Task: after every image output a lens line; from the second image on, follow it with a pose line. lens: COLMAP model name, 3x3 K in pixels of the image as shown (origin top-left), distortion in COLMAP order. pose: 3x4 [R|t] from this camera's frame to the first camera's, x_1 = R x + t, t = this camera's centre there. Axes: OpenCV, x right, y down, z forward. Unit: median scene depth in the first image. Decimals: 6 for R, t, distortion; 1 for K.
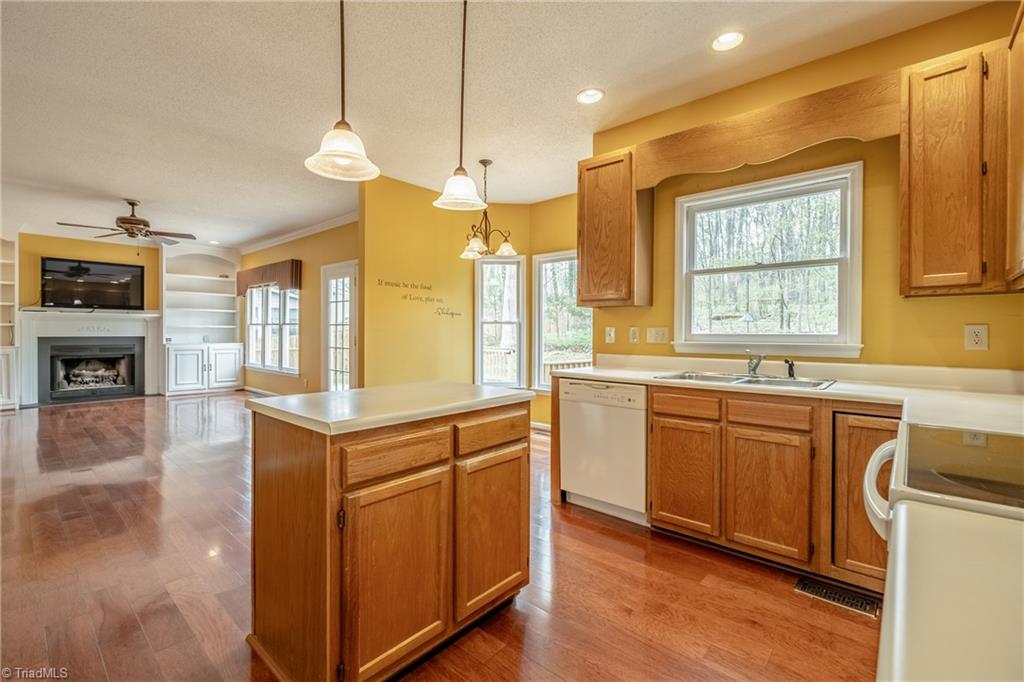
lens RADIAL K [[450.5, 0, 509.9], [0, 450.5, 336.2], [0, 0, 1]] dist [-0.013346, -0.000305]
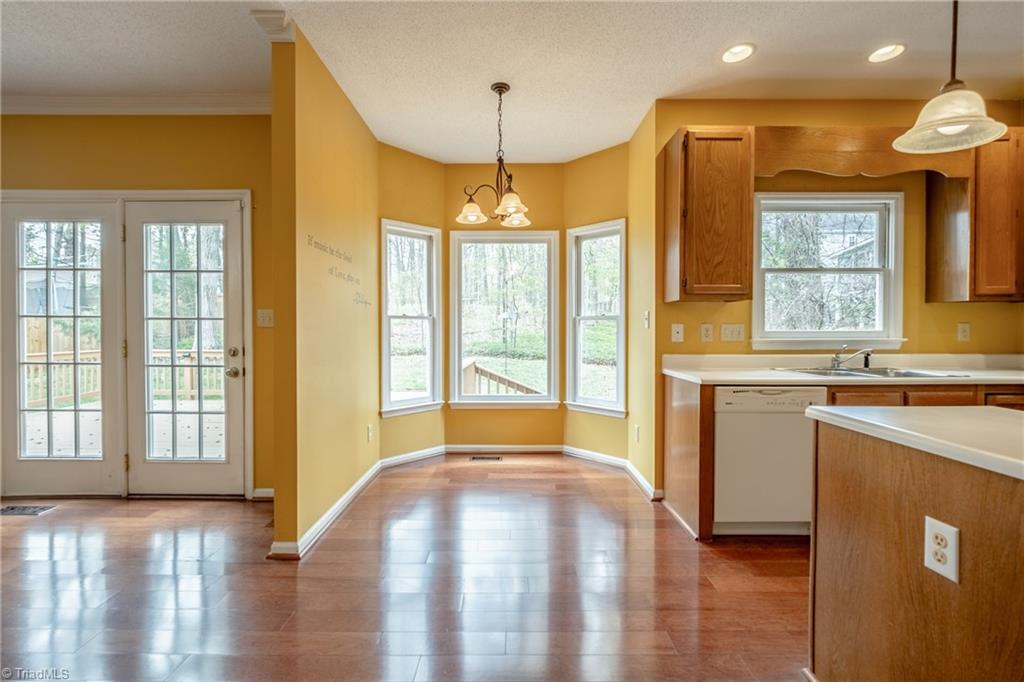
lens RADIAL K [[450.5, 0, 511.1], [0, 450.5, 337.8], [0, 0, 1]] dist [-0.013346, -0.000305]
pose [[0.750089, -0.016923, 0.661120, -0.690375], [0.009301, 0.999844, 0.015041, -0.010188], [-0.661271, -0.005133, 0.750129, 0.624520]]
